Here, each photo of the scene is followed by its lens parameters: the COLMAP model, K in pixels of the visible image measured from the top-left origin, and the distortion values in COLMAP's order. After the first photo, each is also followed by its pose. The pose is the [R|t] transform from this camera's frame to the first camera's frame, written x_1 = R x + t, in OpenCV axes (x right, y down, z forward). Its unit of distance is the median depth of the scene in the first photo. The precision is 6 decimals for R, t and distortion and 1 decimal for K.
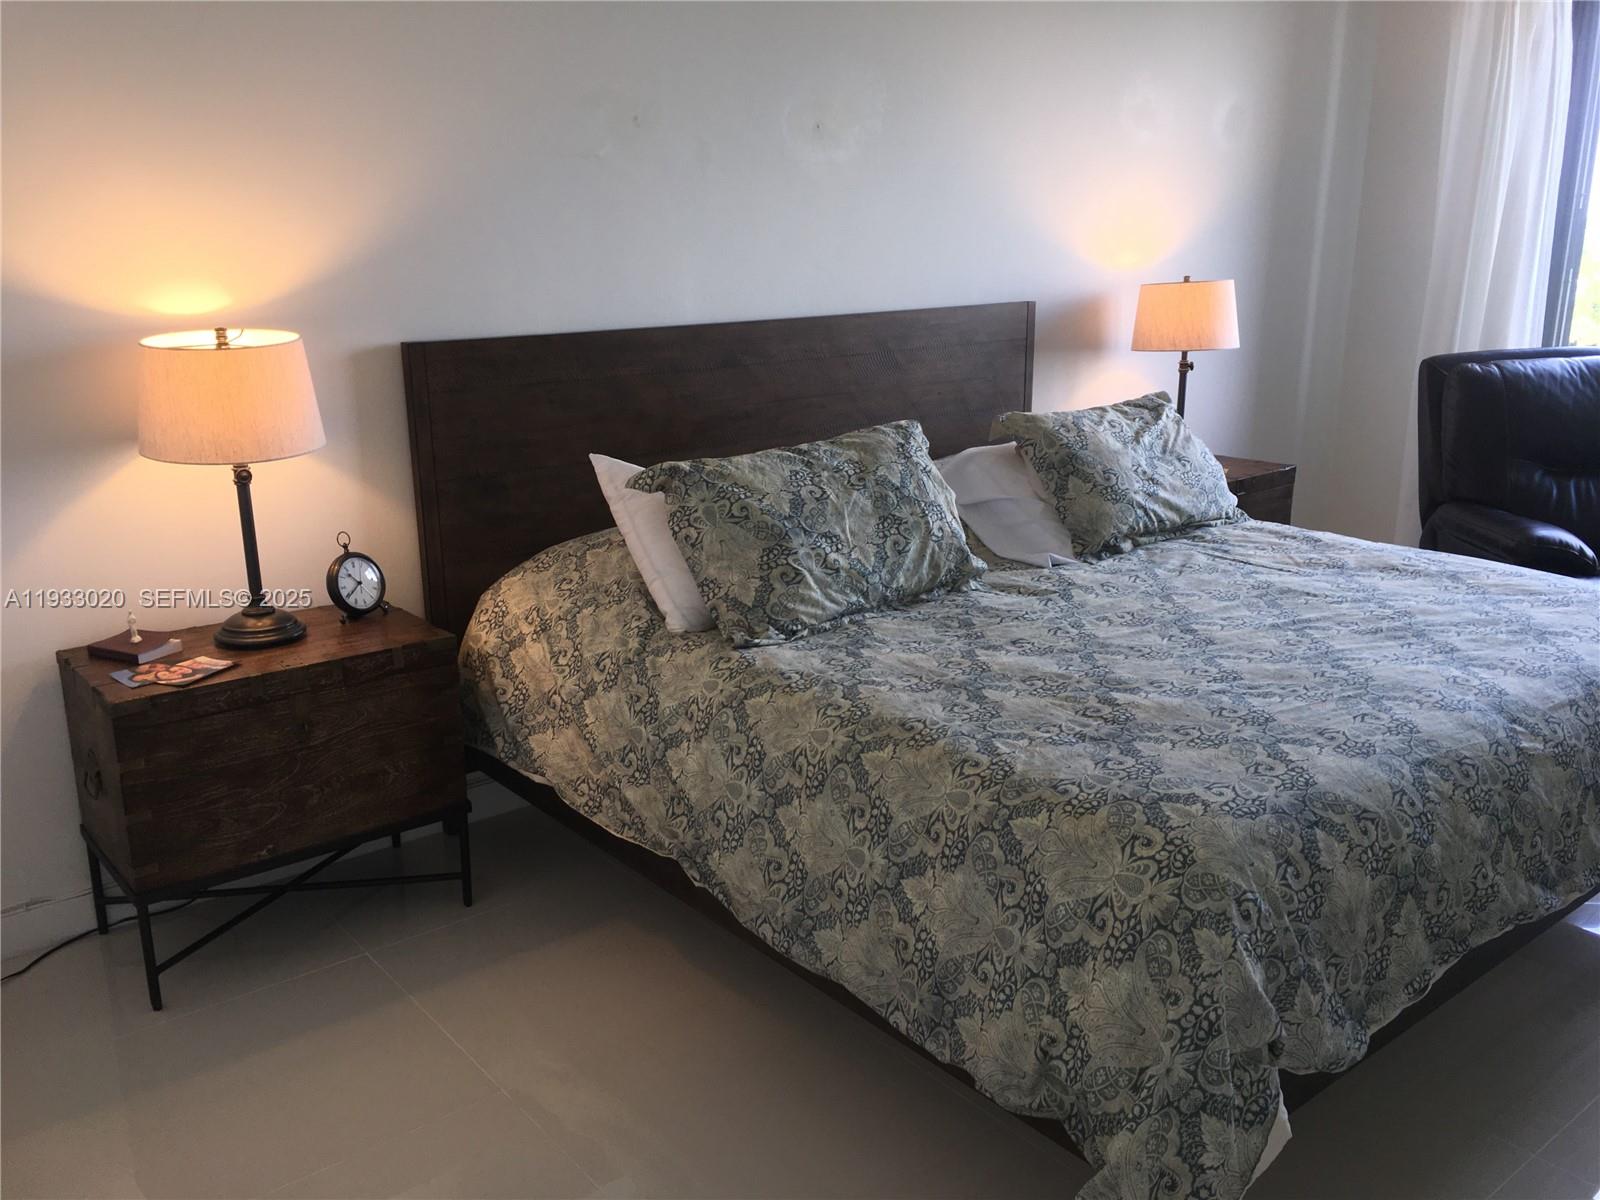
lens RADIAL K [[1330.2, 0, 800.0], [0, 1330.2, 600.0], [0, 0, 1]] dist [-0.002519, -0.005447]
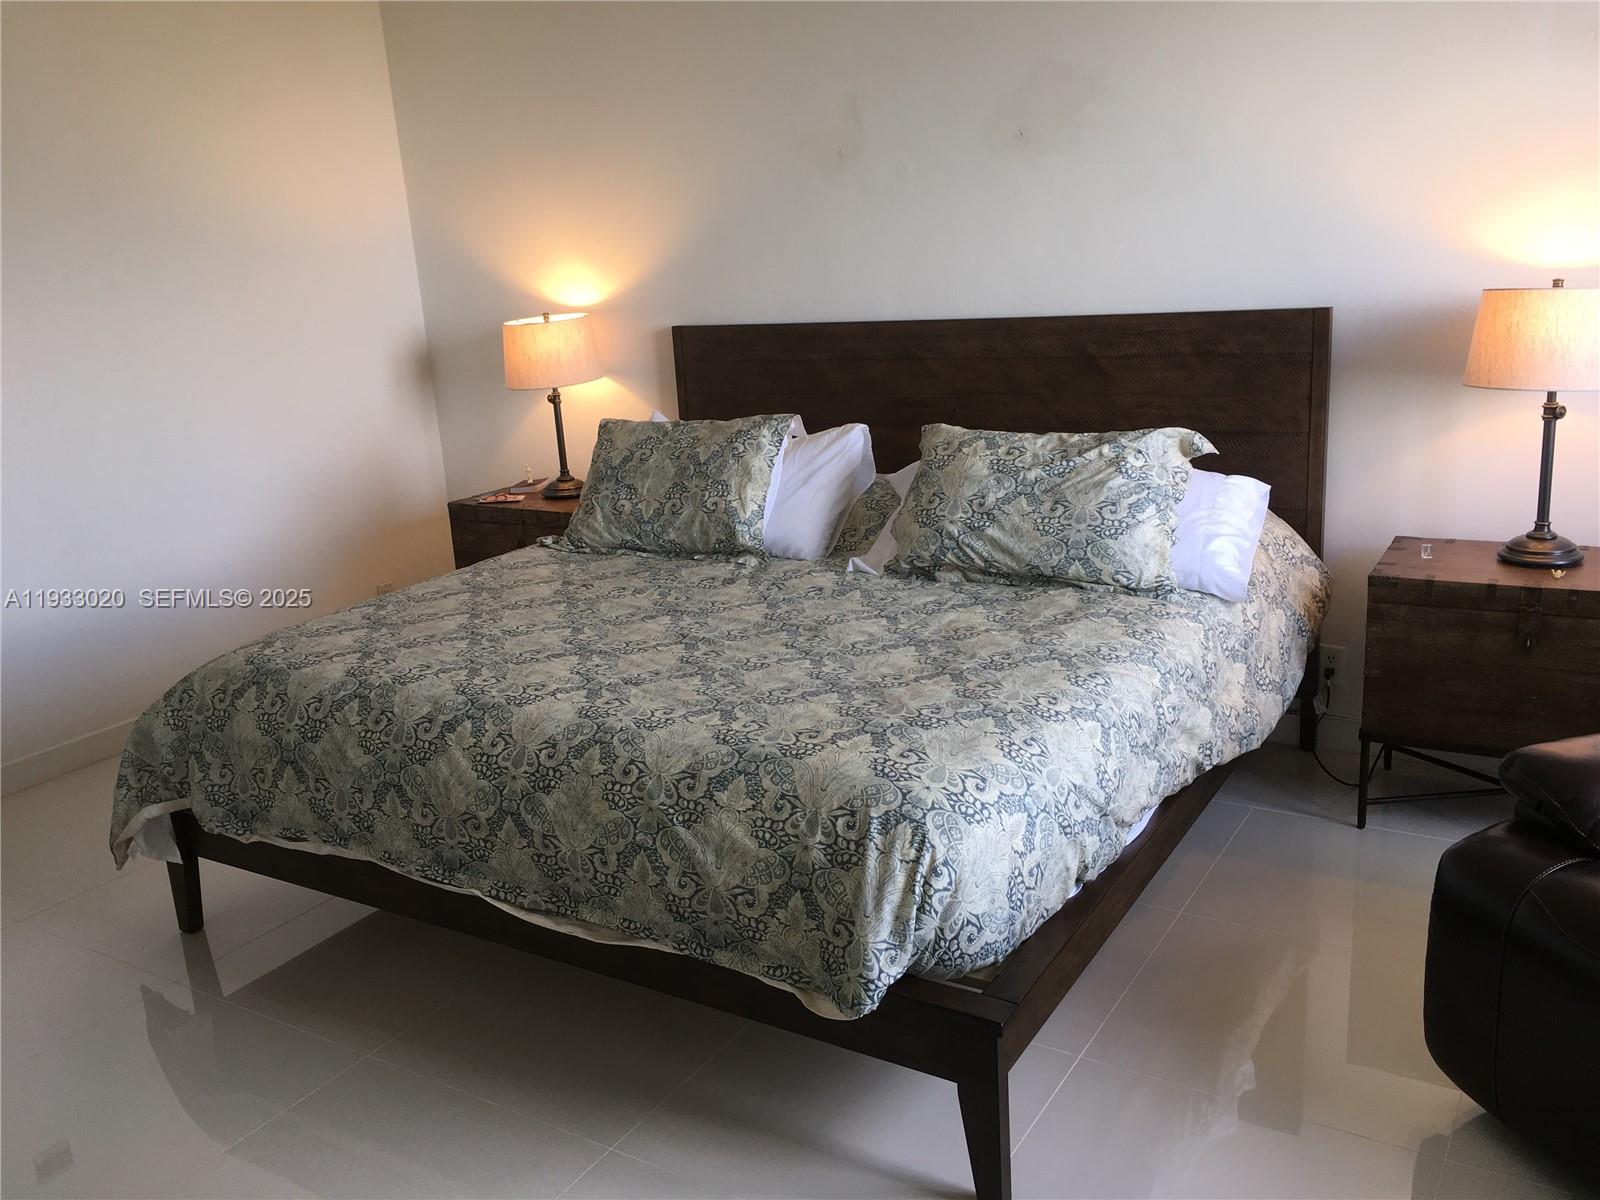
lens RADIAL K [[1330.2, 0, 800.0], [0, 1330.2, 600.0], [0, 0, 1]] dist [-0.002519, -0.005447]
pose [[0.322596, 0.232061, -0.917649, 1.199245], [-0.202132, 0.964007, 0.172725, -0.184730], [0.924702, 0.129766, 0.357892, 0.635566]]
